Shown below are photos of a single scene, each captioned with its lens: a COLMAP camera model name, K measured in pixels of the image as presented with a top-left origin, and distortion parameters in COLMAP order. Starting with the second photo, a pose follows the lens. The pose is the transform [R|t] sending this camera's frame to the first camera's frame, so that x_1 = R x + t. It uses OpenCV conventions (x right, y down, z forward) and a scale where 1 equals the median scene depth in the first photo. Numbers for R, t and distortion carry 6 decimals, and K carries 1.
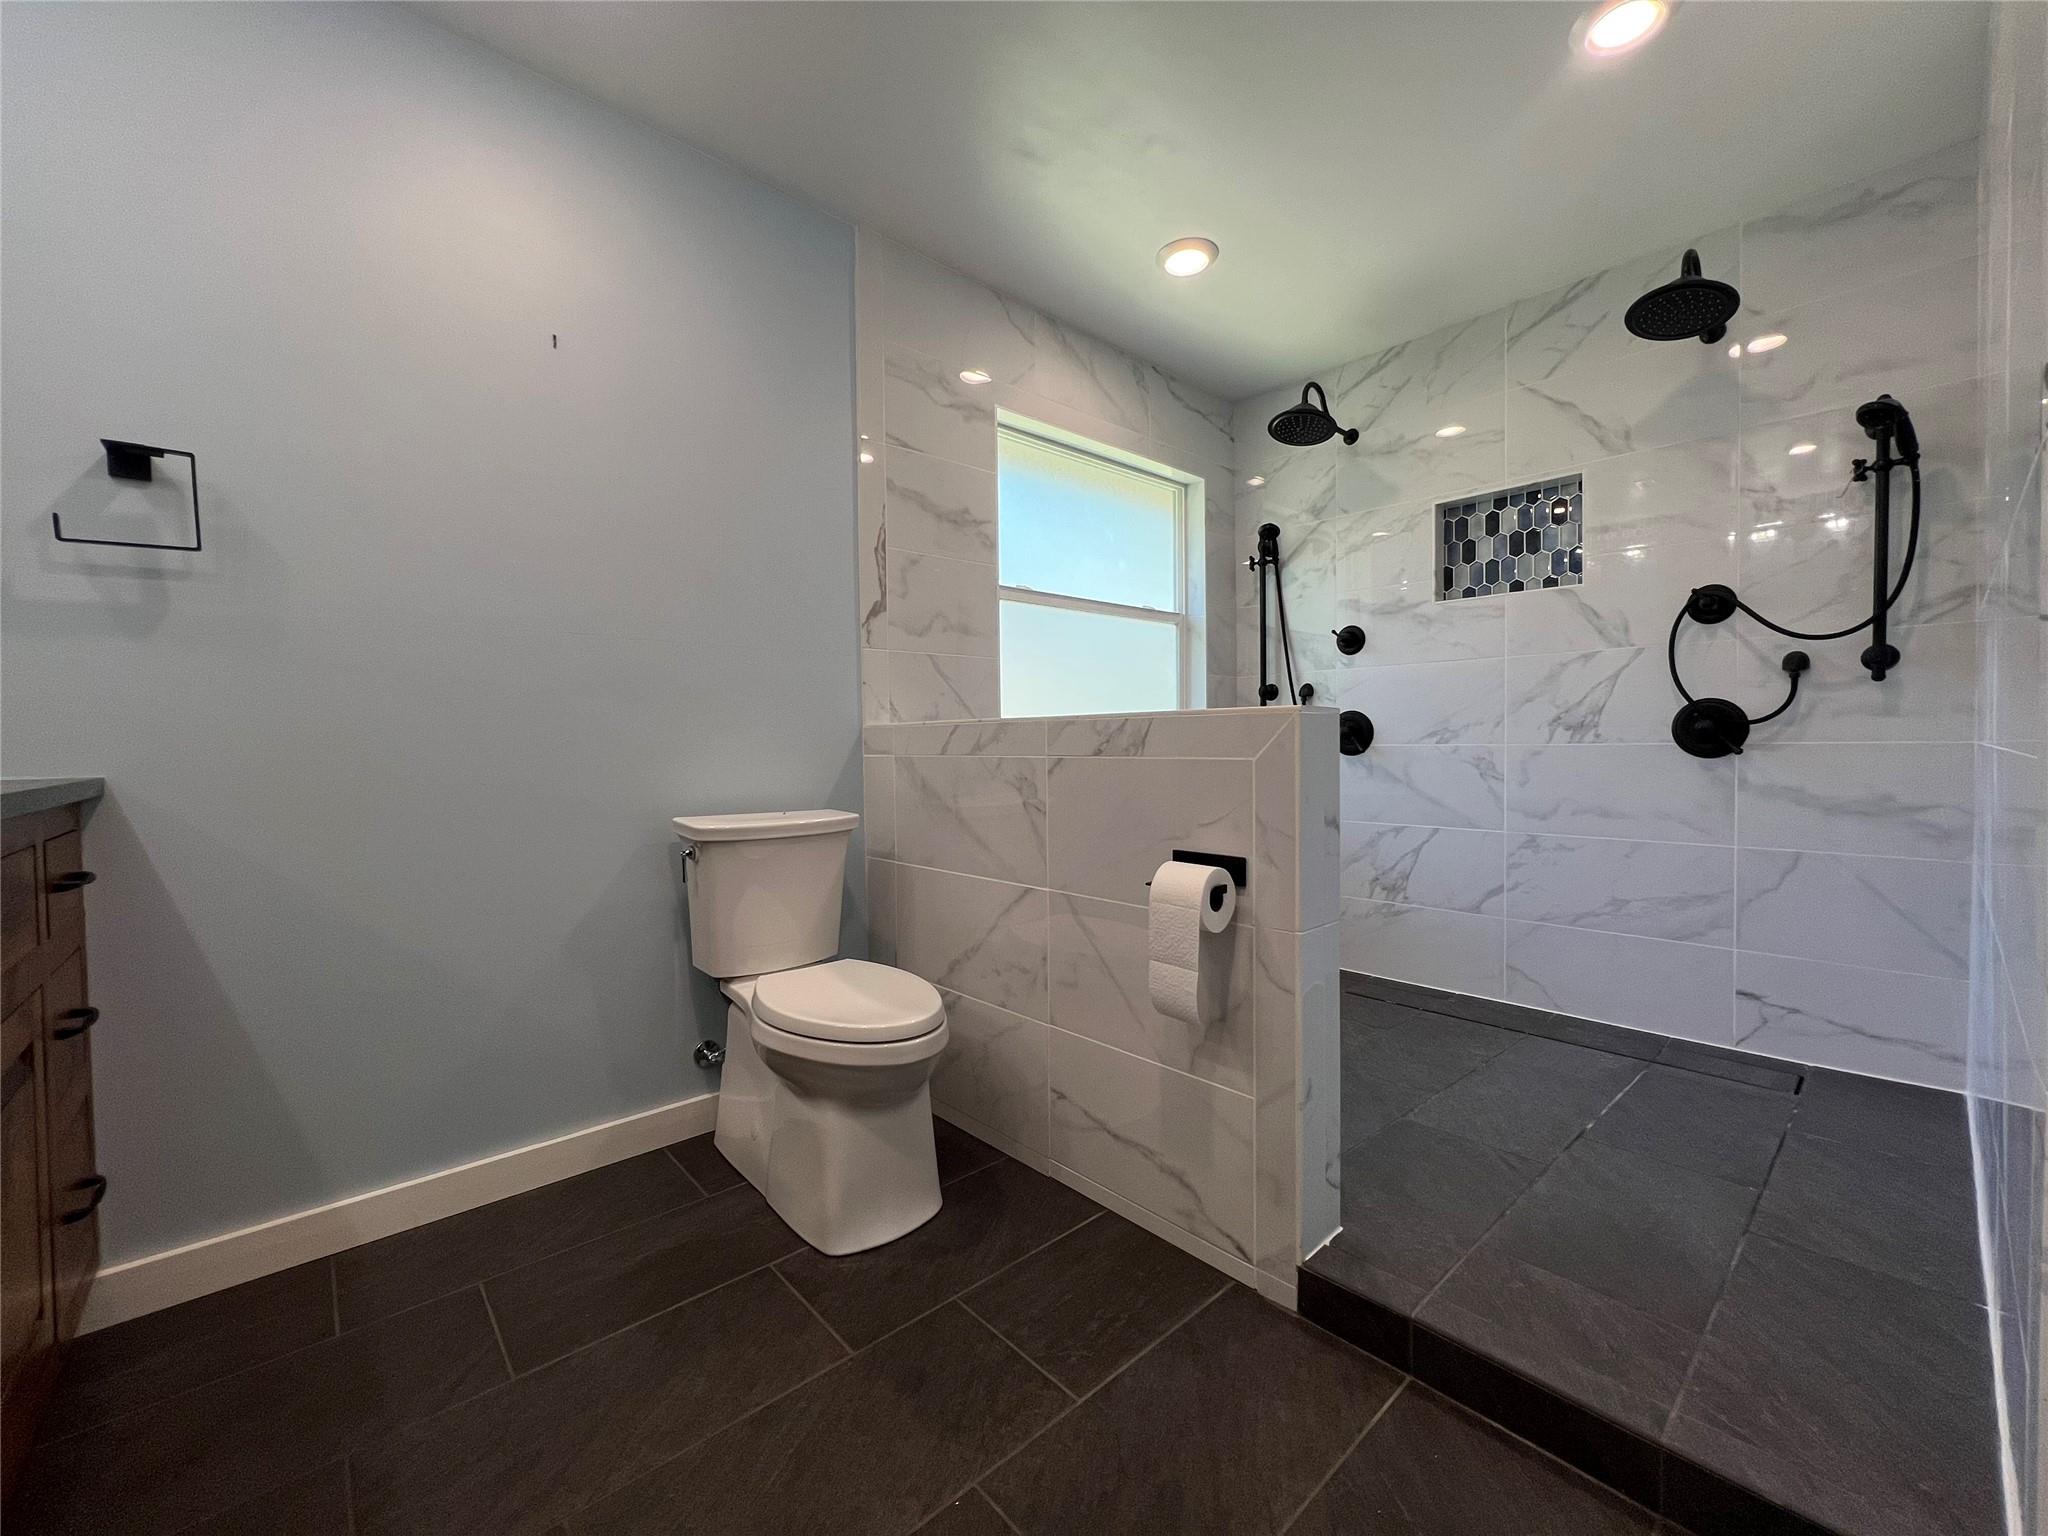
lens RADIAL K [[818.0, 0, 1024.2], [0, 818.0, 761.9], [0, 0, 1]] dist [-0.003790, 0.001610]
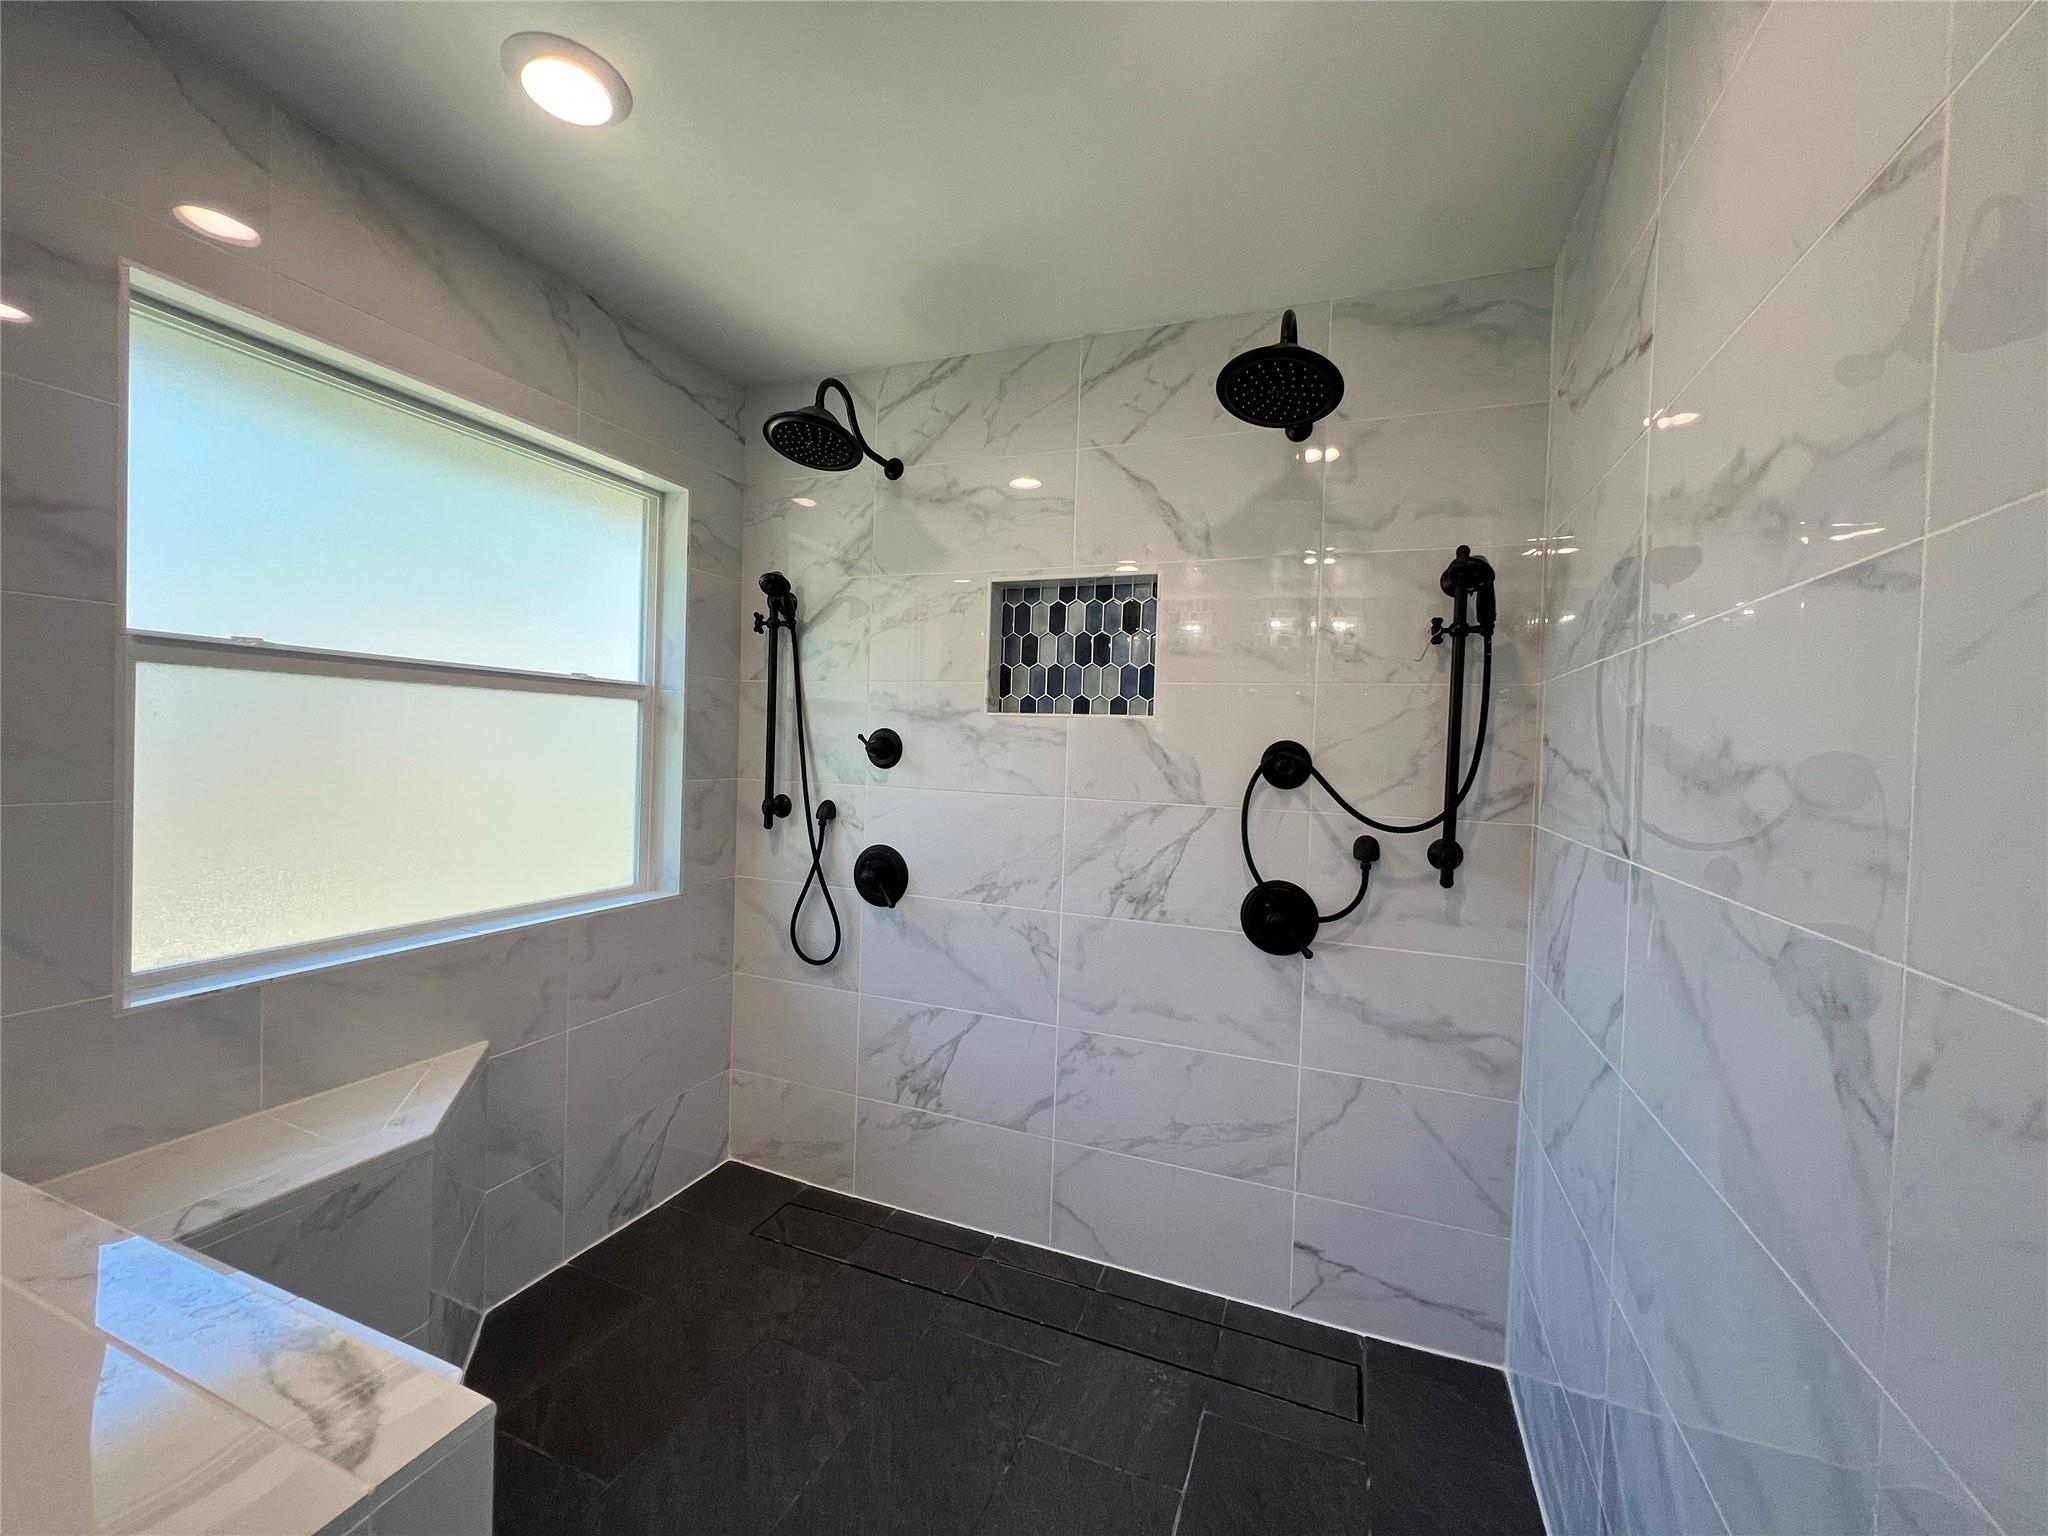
lens RADIAL K [[818.0, 0, 1021.3], [0, 818.0, 765.3], [0, 0, 1]] dist [-0.003790, 0.001610]
pose [[0.896491, 0.031829, 0.441917, 0.233240], [-0.033998, 0.999417, -0.003013, -0.168599], [-0.441755, -0.012323, 0.897051, 0.363979]]
